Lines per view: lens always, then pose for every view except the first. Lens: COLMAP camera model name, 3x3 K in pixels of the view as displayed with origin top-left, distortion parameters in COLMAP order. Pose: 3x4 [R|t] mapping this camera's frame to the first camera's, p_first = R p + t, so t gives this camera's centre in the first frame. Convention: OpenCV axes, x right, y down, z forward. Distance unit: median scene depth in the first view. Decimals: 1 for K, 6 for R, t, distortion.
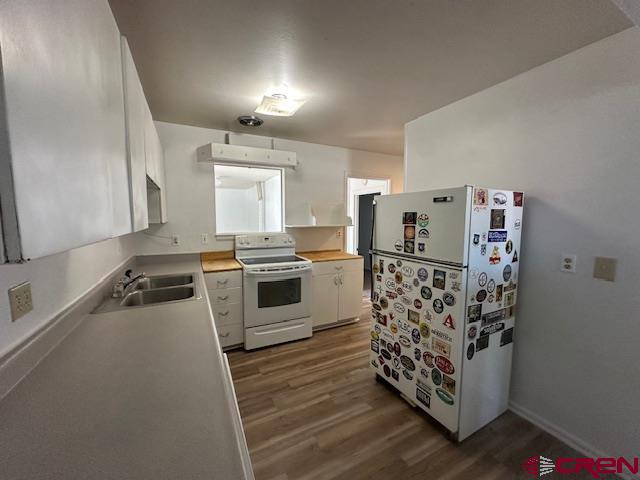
lens RADIAL K [[256.6, 0, 320.0], [0, 256.6, 240.0], [0, 0, 1]] dist [0.001383, 0.000130]
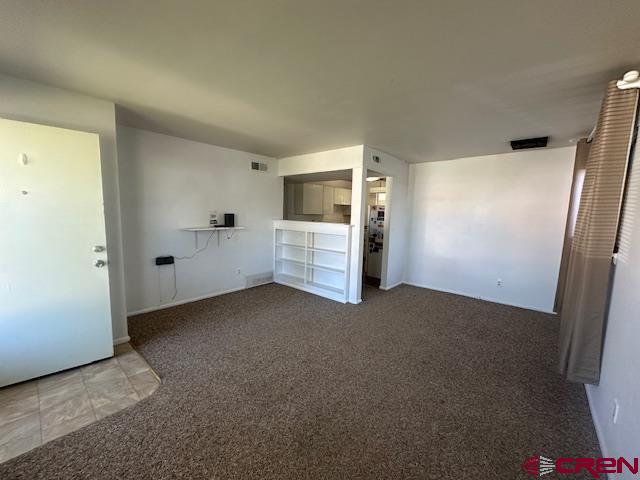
lens RADIAL K [[256.6, 0, 320.0], [0, 256.6, 240.0], [0, 0, 1]] dist [0.001383, 0.000130]
pose [[0.381756, 0.111017, -0.917572, 3.617660], [-0.112490, 0.990961, 0.073095, 0.104695], [0.917392, 0.075313, 0.390794, -1.061605]]
